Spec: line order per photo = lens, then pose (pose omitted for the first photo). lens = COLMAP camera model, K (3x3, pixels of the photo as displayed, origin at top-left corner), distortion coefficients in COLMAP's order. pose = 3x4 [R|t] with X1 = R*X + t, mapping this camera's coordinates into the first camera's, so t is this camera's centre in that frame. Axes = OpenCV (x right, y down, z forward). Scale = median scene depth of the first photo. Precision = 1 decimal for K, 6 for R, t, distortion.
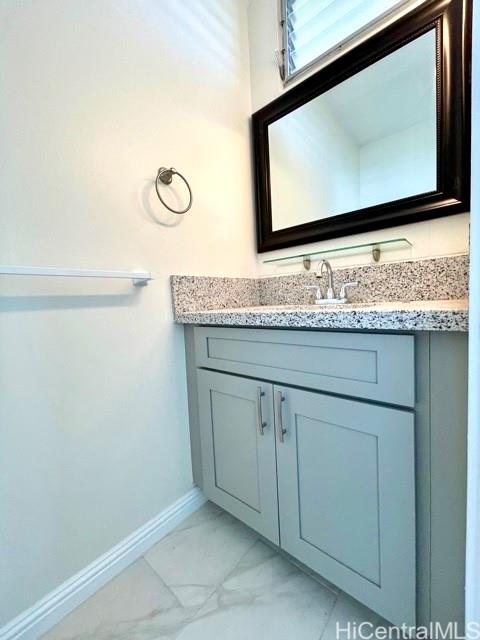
lens RADIAL K [[261.5, 0, 240.3], [0, 261.5, 318.4], [0, 0, 1]] dist [0.010960, -0.000303]
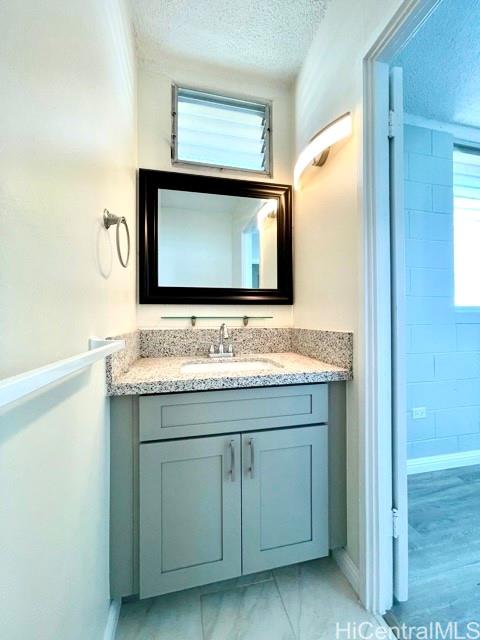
lens RADIAL K [[261.5, 0, 239.1], [0, 261.5, 320.2], [0, 0, 1]] dist [0.010960, -0.000303]
pose [[0.591975, 0.043560, 0.804779, -0.698033], [0.030944, 0.996574, -0.076702, -0.145765], [-0.805362, 0.070309, 0.588598, 0.191627]]
